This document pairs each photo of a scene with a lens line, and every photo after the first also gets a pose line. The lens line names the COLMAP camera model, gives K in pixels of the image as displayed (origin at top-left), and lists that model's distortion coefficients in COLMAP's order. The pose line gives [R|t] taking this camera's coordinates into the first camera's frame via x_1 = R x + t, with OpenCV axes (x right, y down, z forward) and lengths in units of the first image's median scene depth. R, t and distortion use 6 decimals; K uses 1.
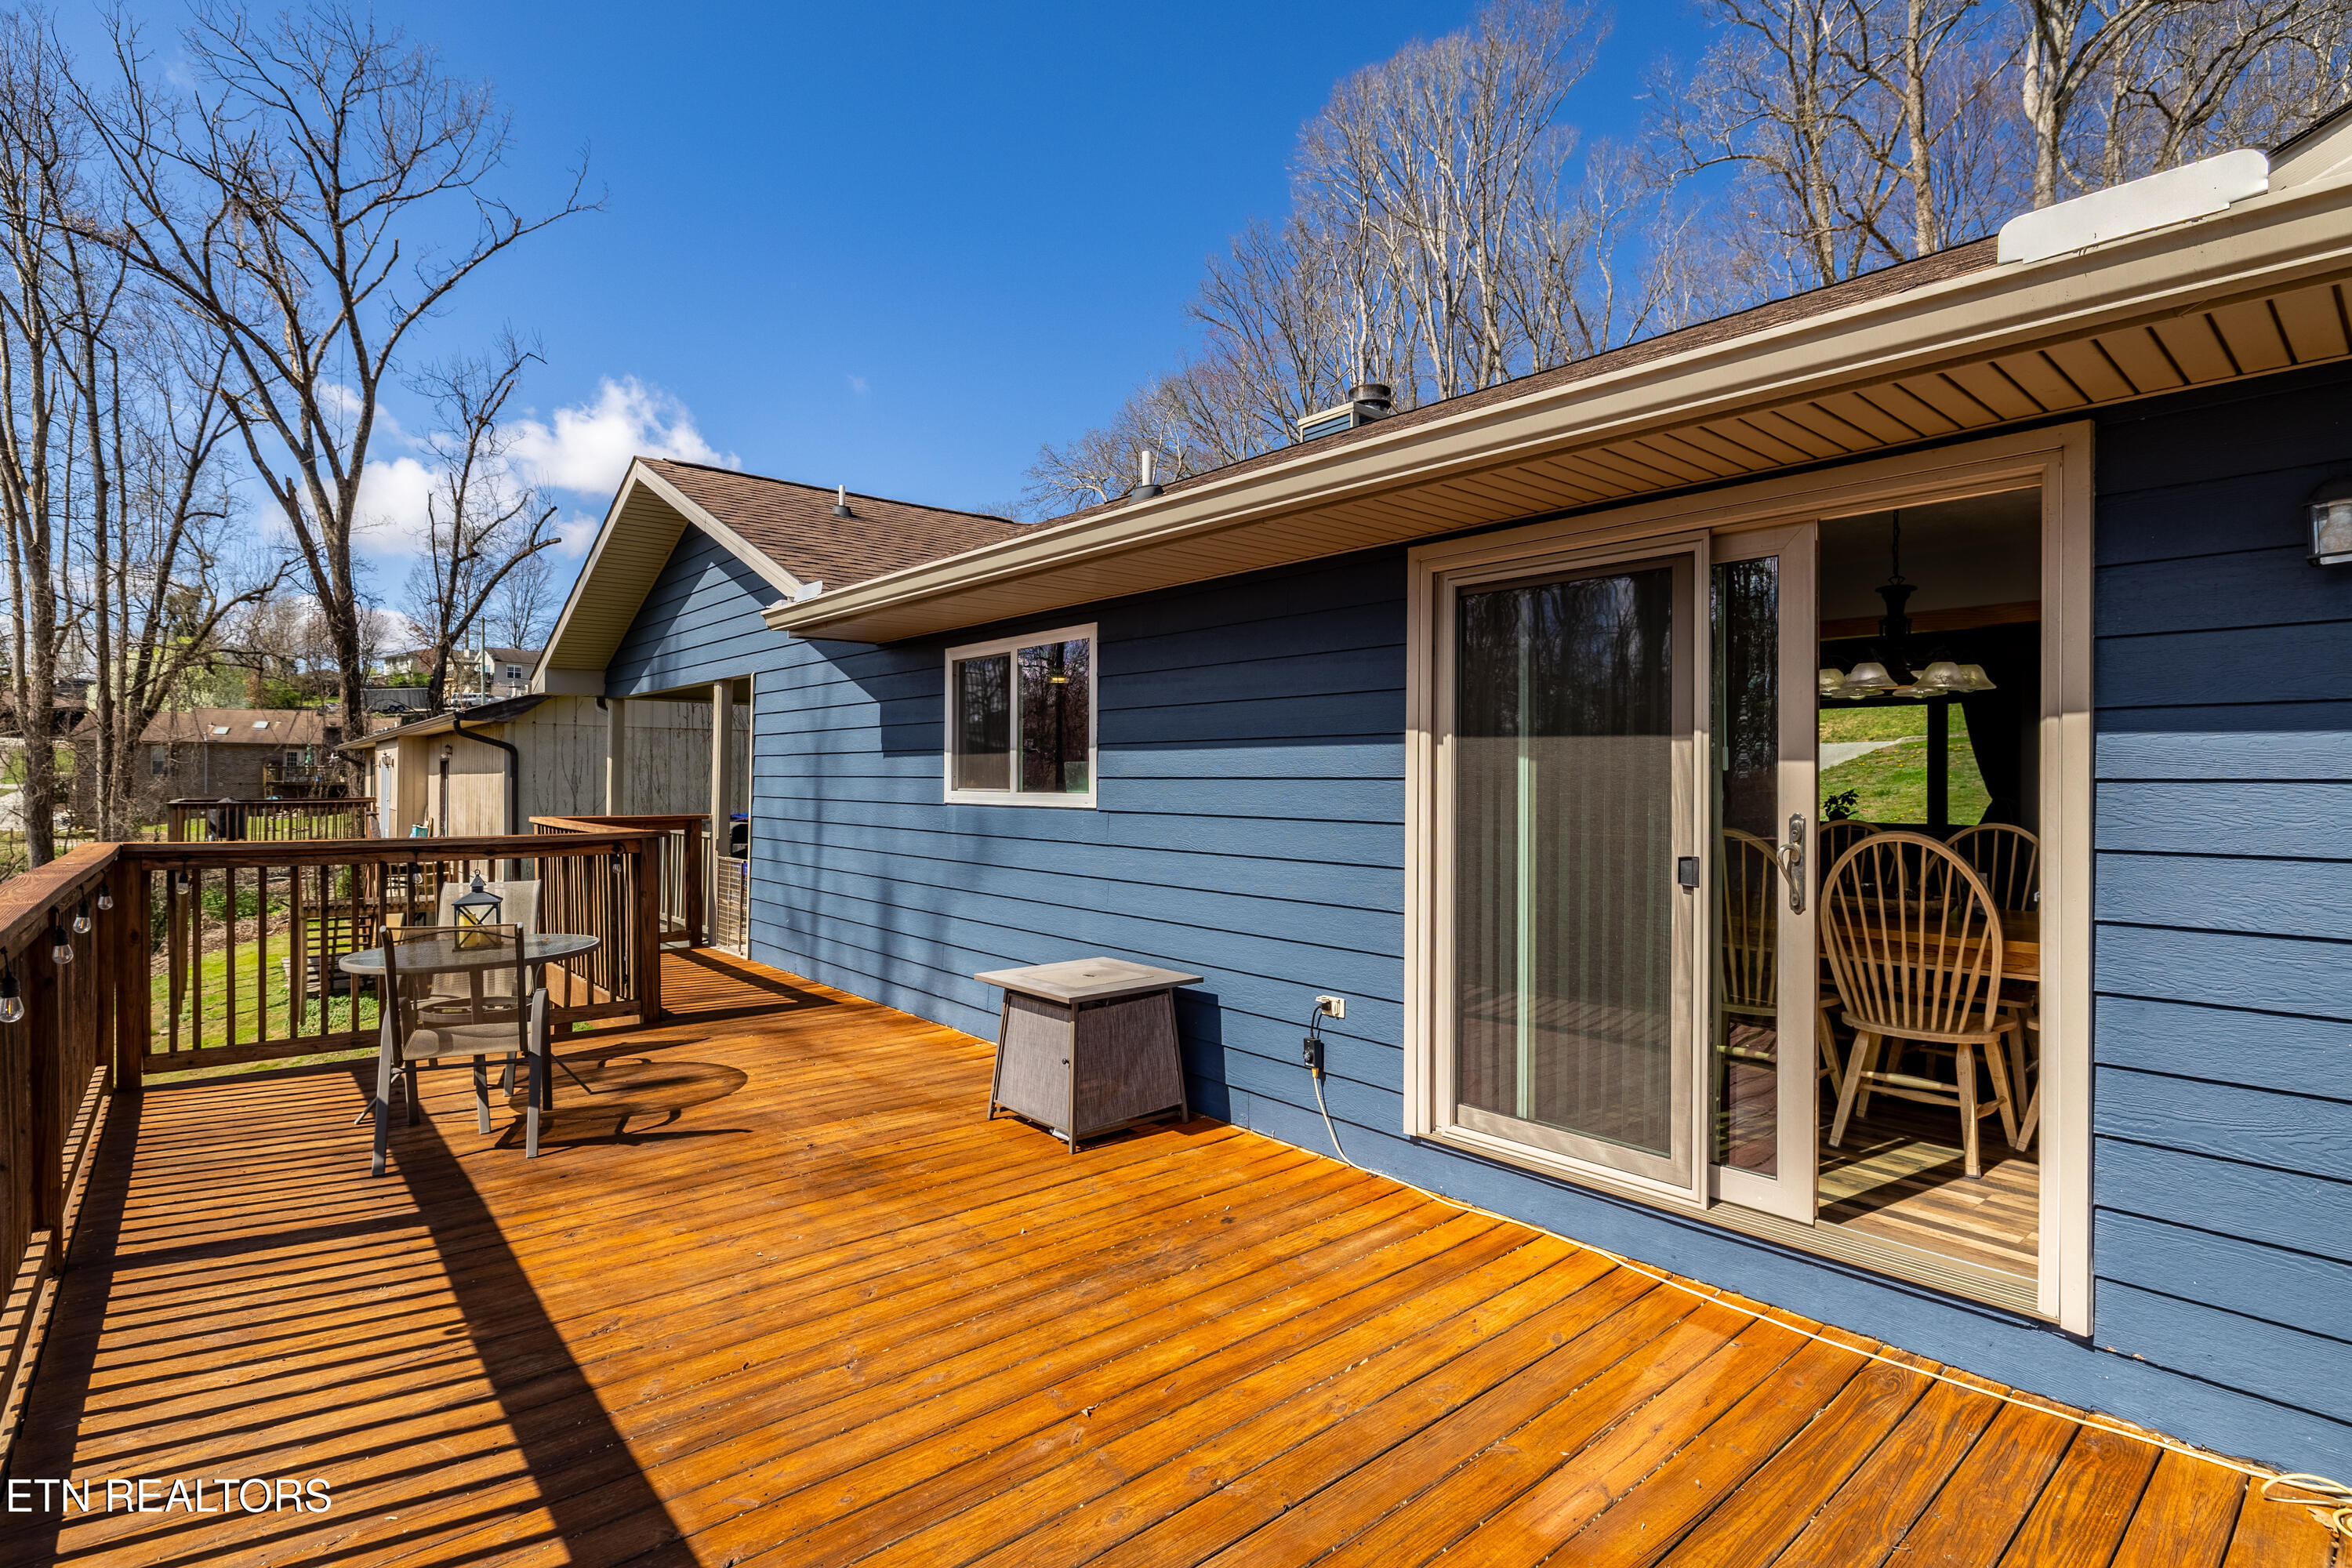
lens RADIAL K [[1140.4, 0, 1171.3], [0, 1140.4, 780.9], [0, 0, 1]] dist [0.000206, -0.000312]
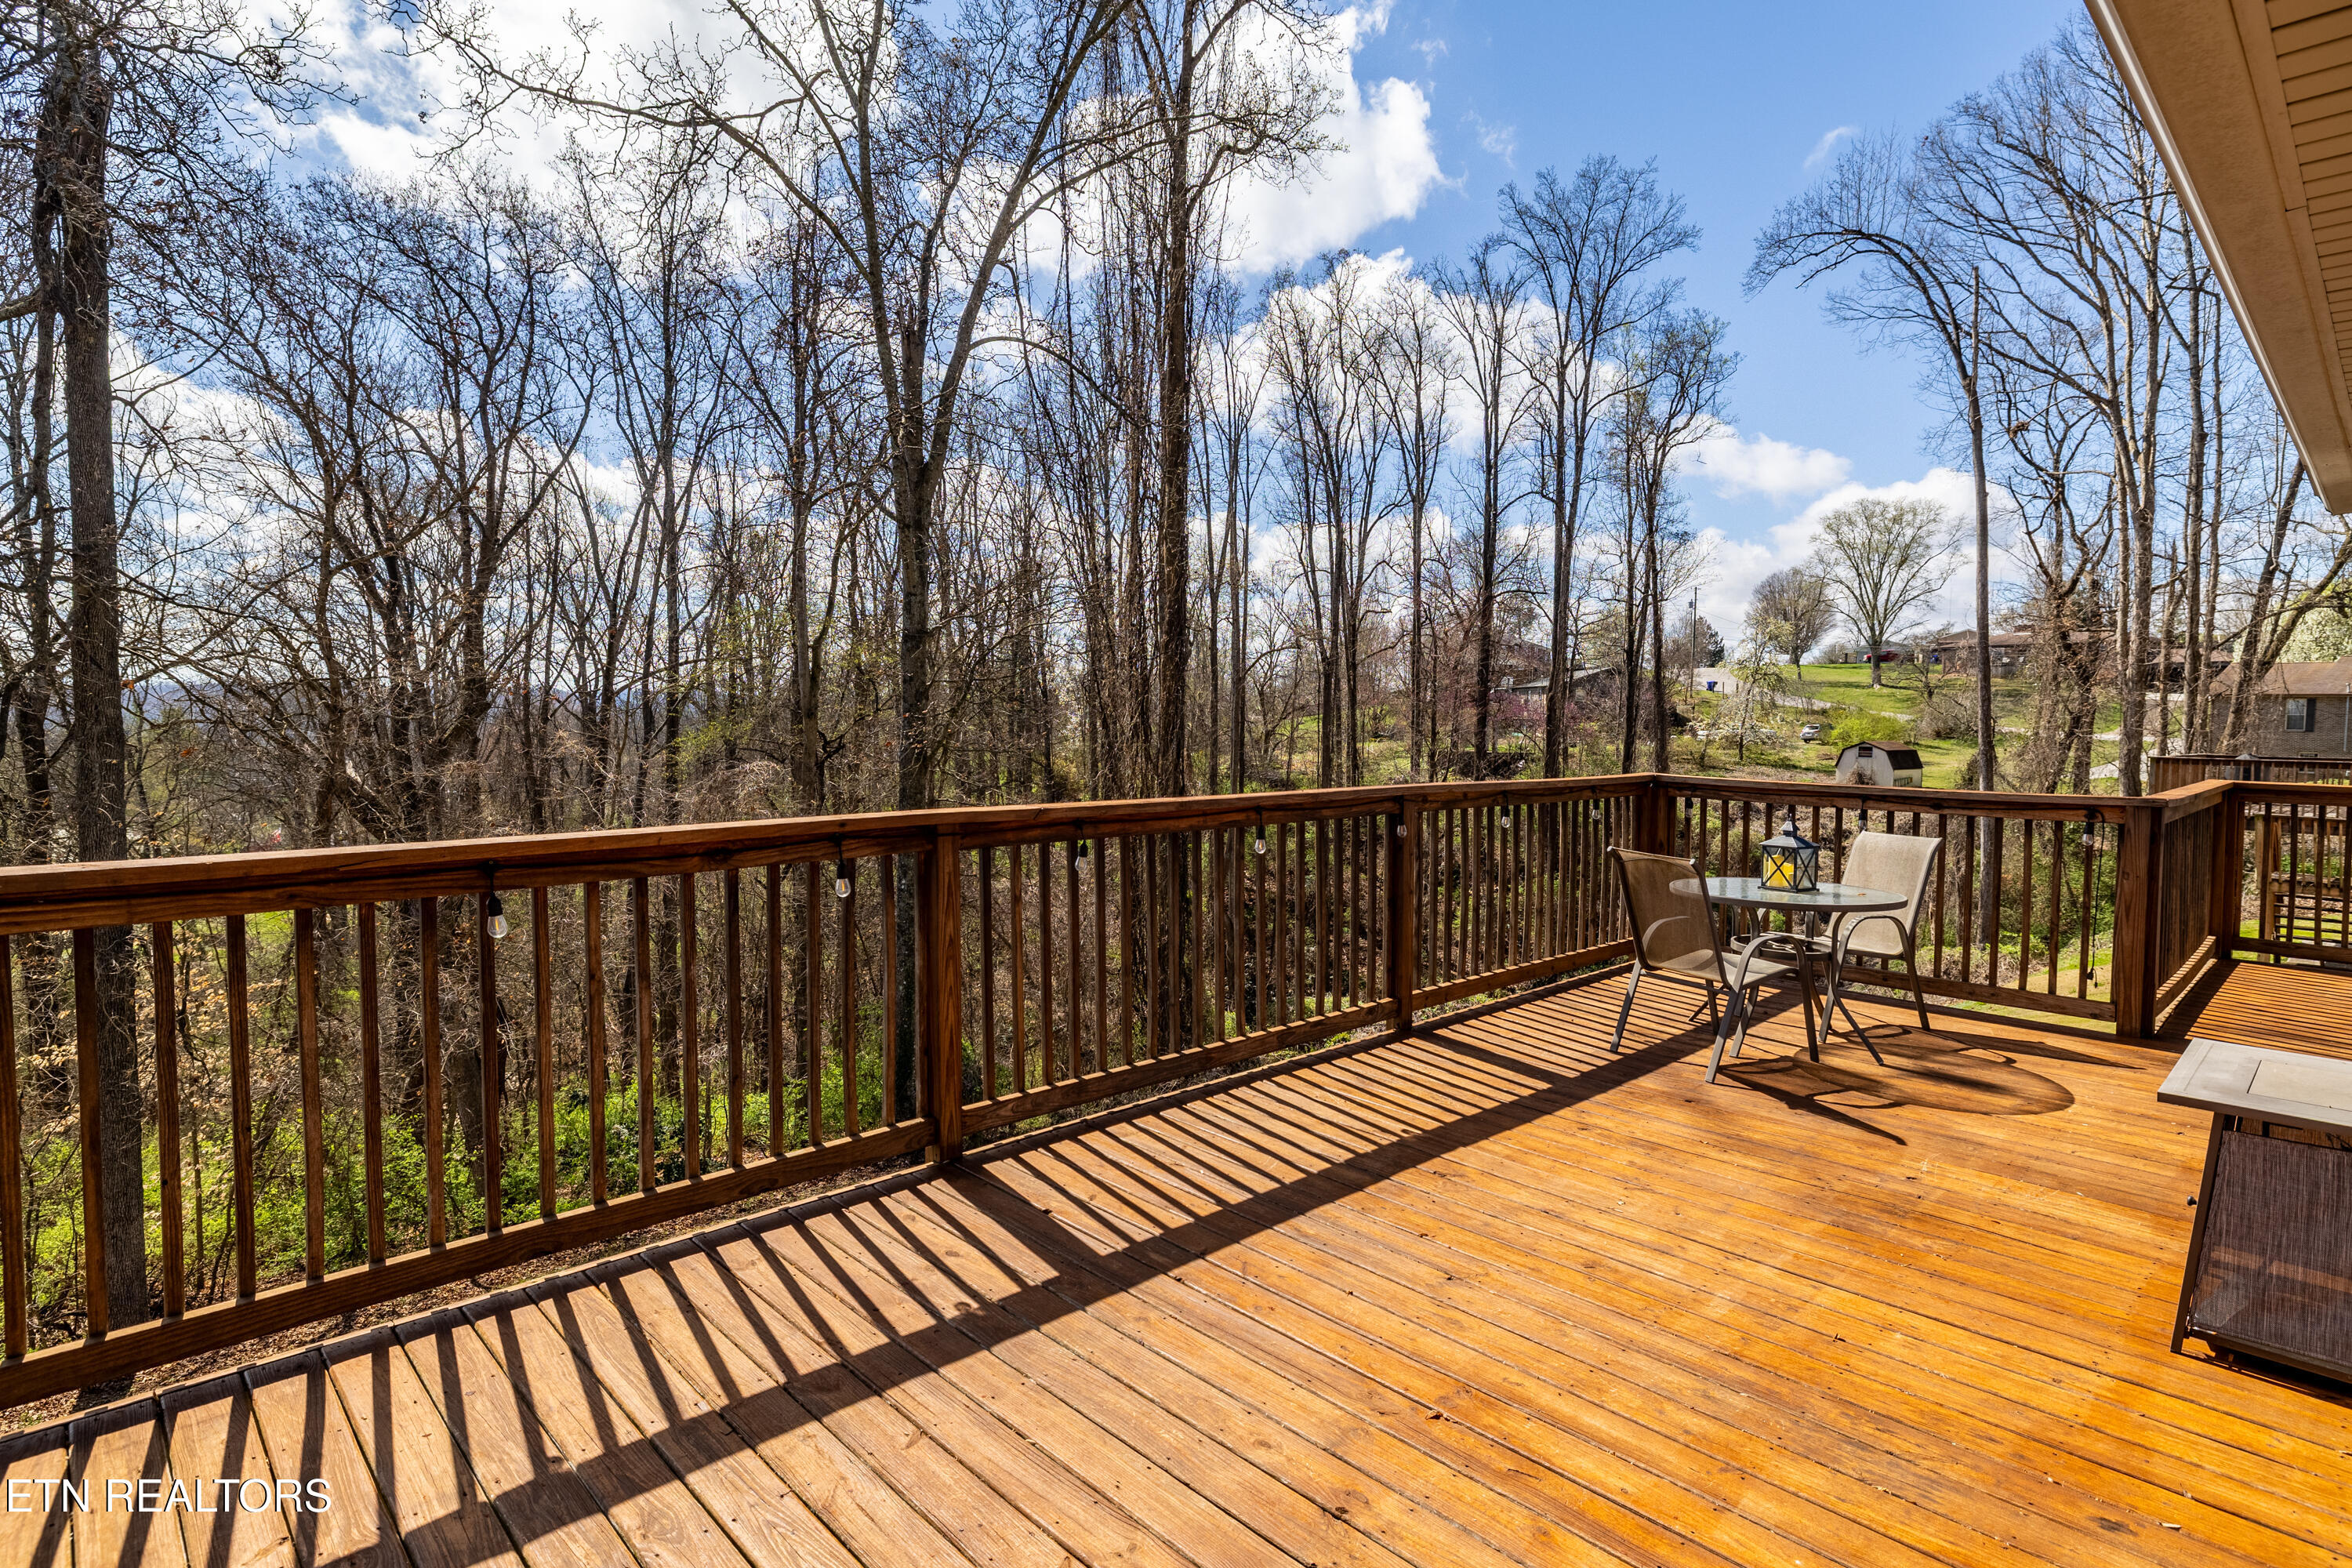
lens RADIAL K [[1177.1, 0, 1162.1], [0, 1177.1, 777.8], [0, 0, 1]] dist [-0.006737, 0.000195]
pose [[0.047754, 0.048796, -0.997667, 0.492625], [-0.012862, 0.998753, 0.048234, 0.000411], [0.998776, 0.010529, 0.048322, 0.432605]]
